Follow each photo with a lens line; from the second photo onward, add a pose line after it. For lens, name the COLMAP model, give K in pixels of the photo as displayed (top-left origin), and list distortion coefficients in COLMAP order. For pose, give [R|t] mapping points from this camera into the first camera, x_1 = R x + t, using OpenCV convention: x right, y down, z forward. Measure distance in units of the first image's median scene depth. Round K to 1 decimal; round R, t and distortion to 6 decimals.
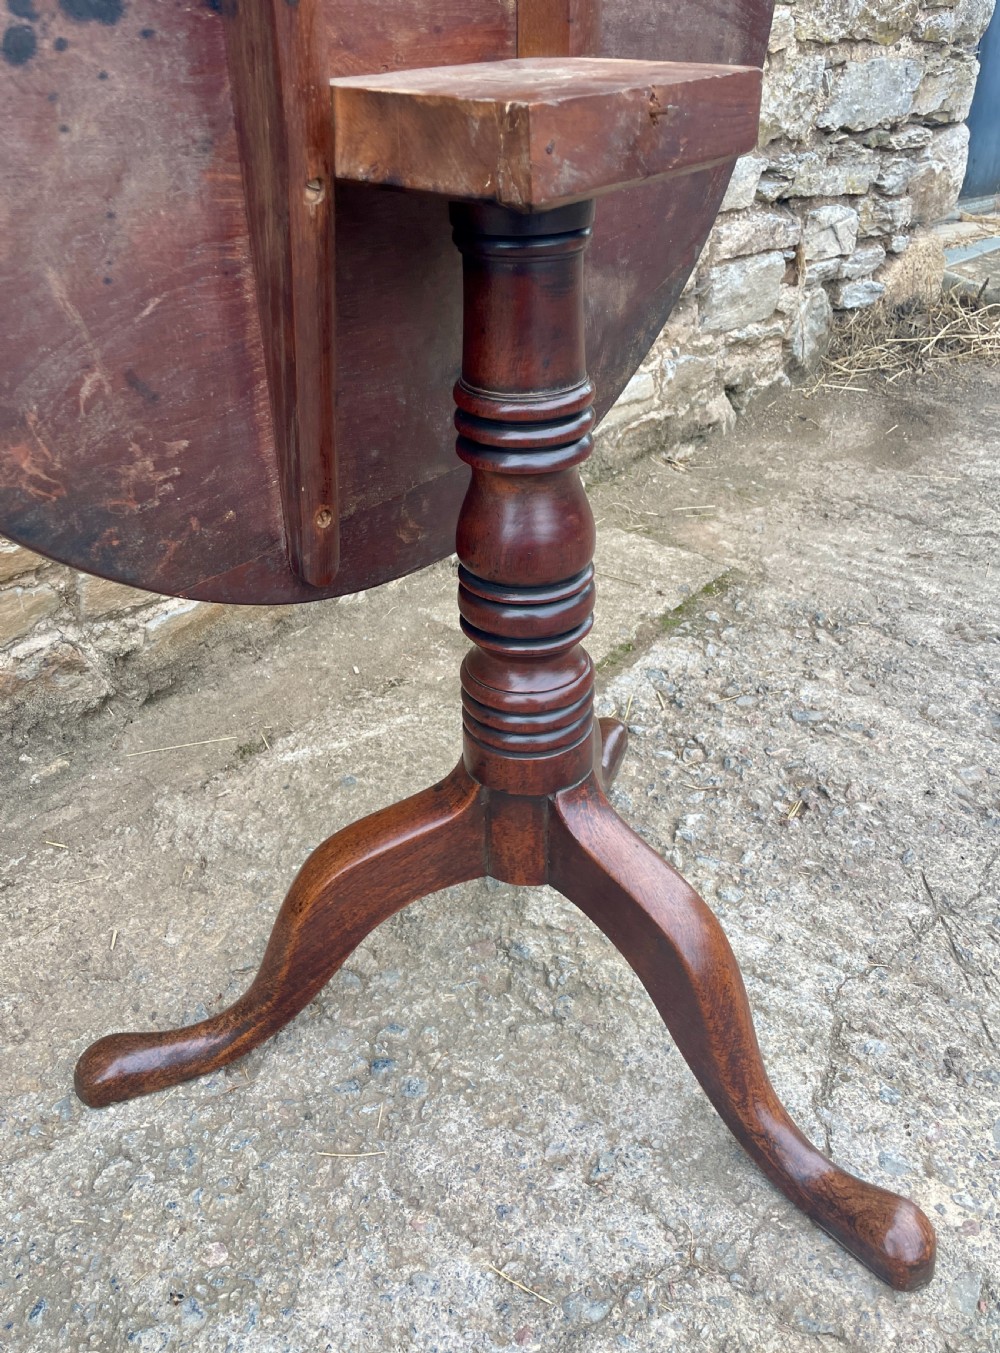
lens RADIAL K [[1111.5, 0, 519.6], [0, 1111.5, 694.6], [0, 0, 1]] dist [0.083981, -0.114812]
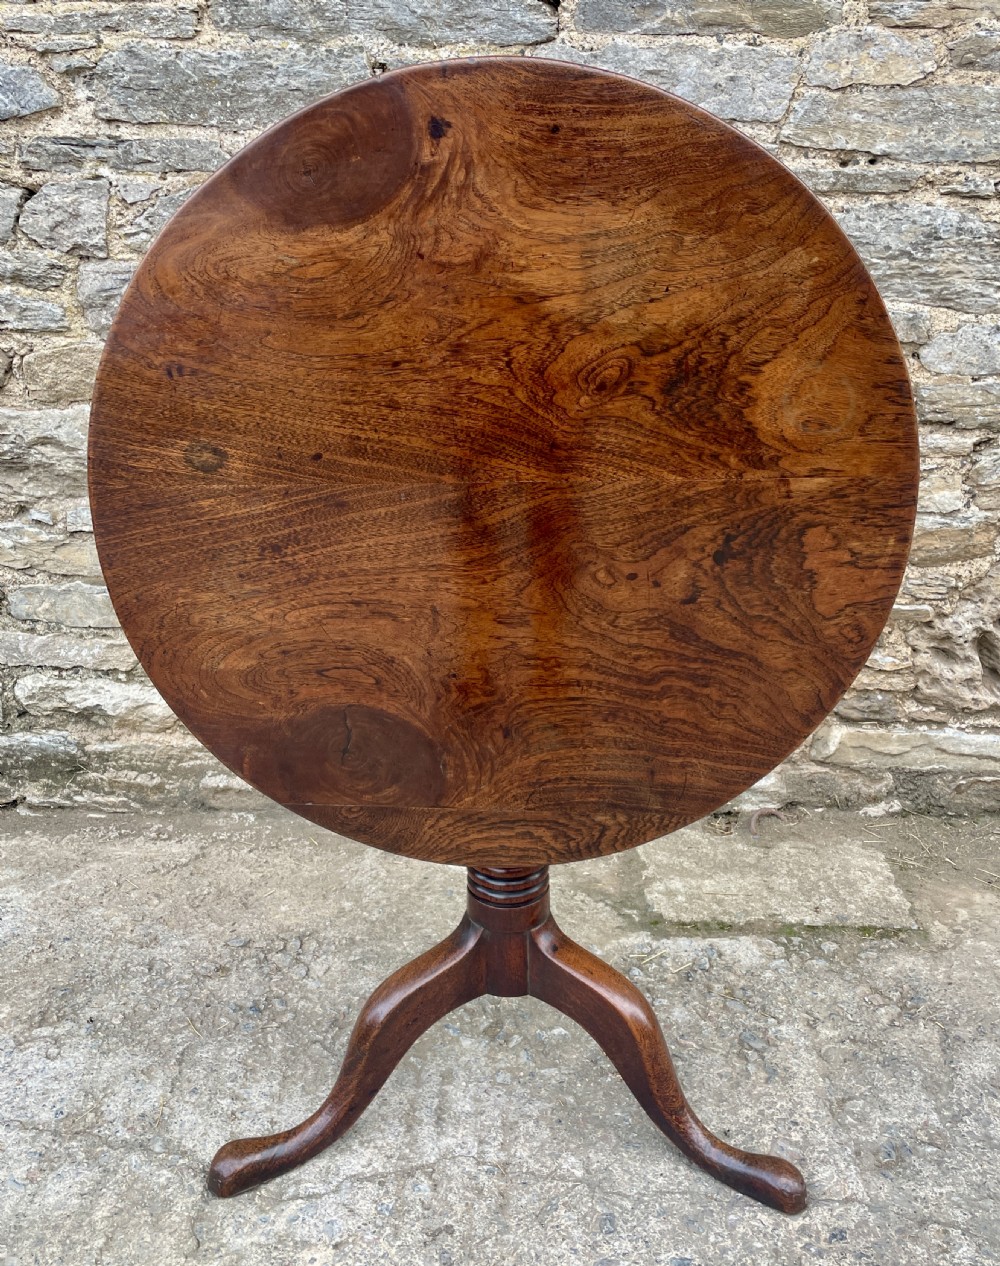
lens RADIAL K [[1147.2, 0, 490.7], [0, 1147.2, 612.8], [0, 0, 1]] dist [0.090996, -0.137007]
pose [[0.593077, 0.262173, -0.761266, 1.300327], [-0.434932, 0.900000, -0.028890, -0.324030], [0.677565, 0.348233, 0.647796, -0.106603]]
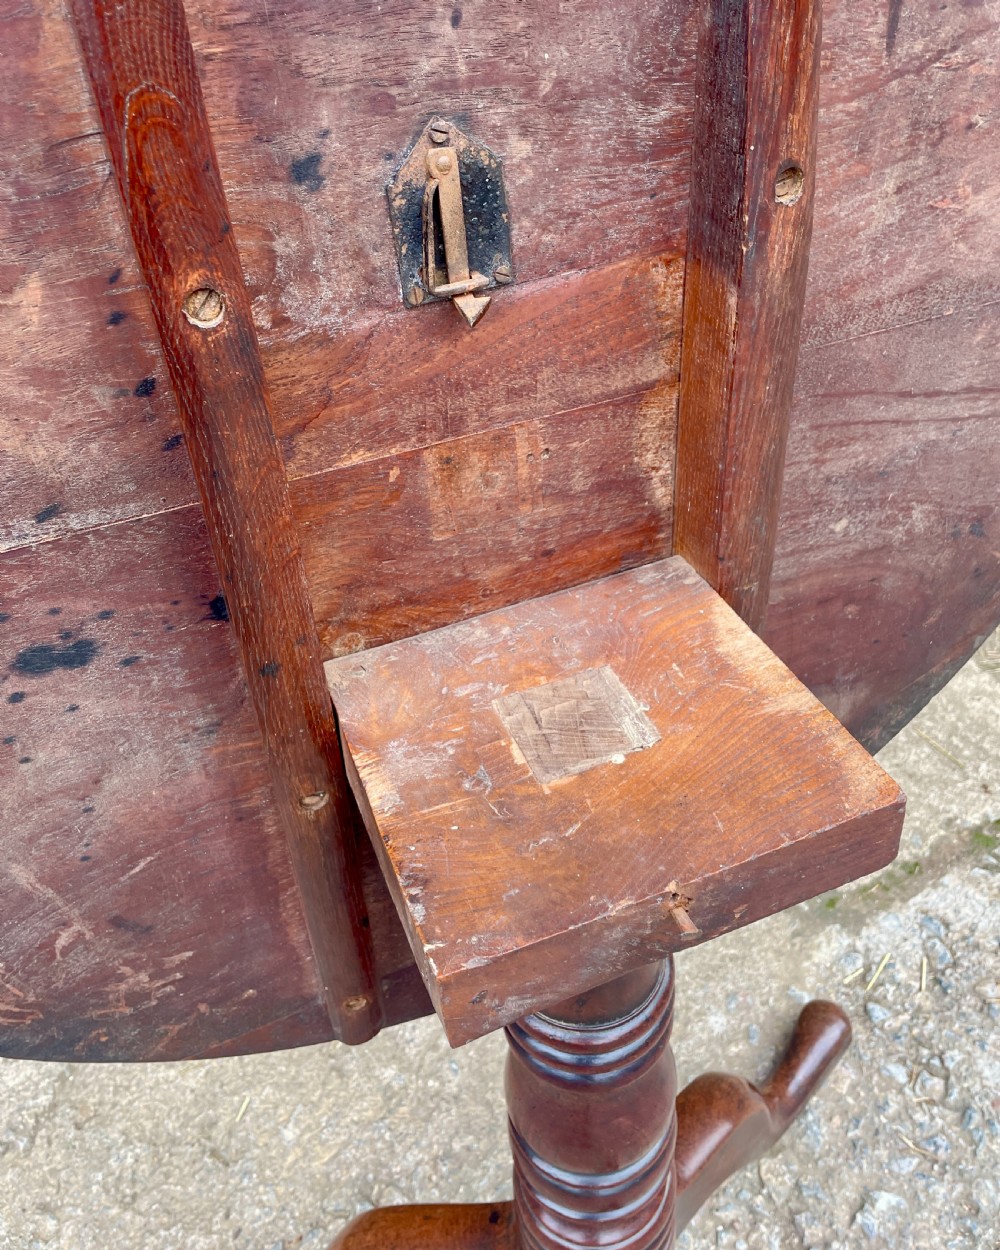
lens RADIAL K [[1112.0, 0, 518.9], [0, 1112.0, 513.0], [0, 0, 1]] dist [0.087250, -0.132358]
pose [[0.902043, 0.209831, -0.377212, 0.154394], [-0.198382, 0.977662, 0.069442, -0.497543], [0.383357, 0.012192, 0.923520, 0.181208]]
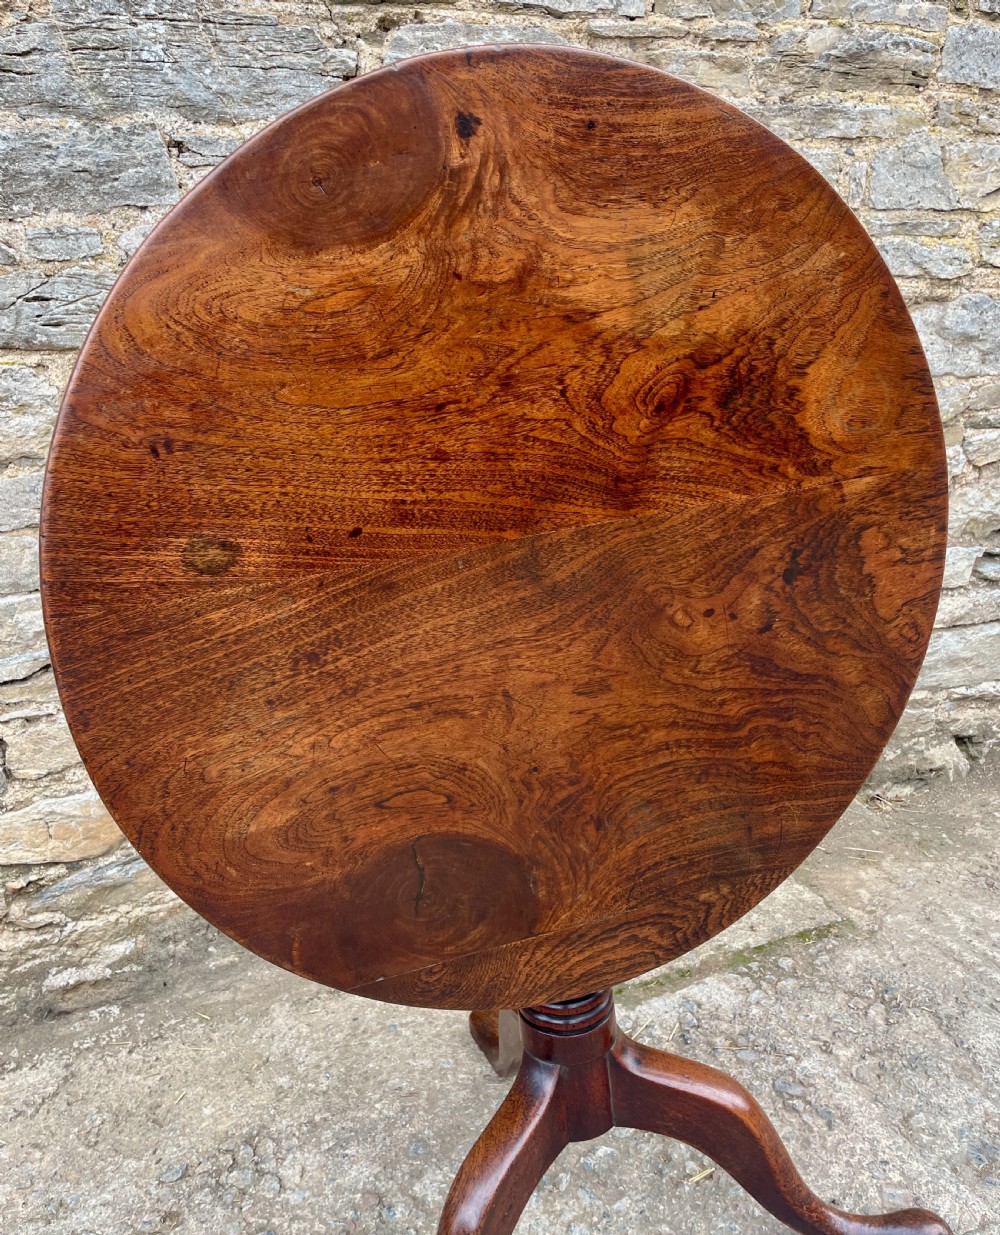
lens RADIAL K [[1010.2, 0, 489.1], [0, 1010.2, 564.0], [0, 0, 1]] dist [0.084029, -0.117375]
pose [[0.849059, 0.047222, -0.526184, 0.752799], [-0.212508, 0.942393, -0.258333, -0.204221], [0.483673, 0.331158, 0.810182, -0.126167]]
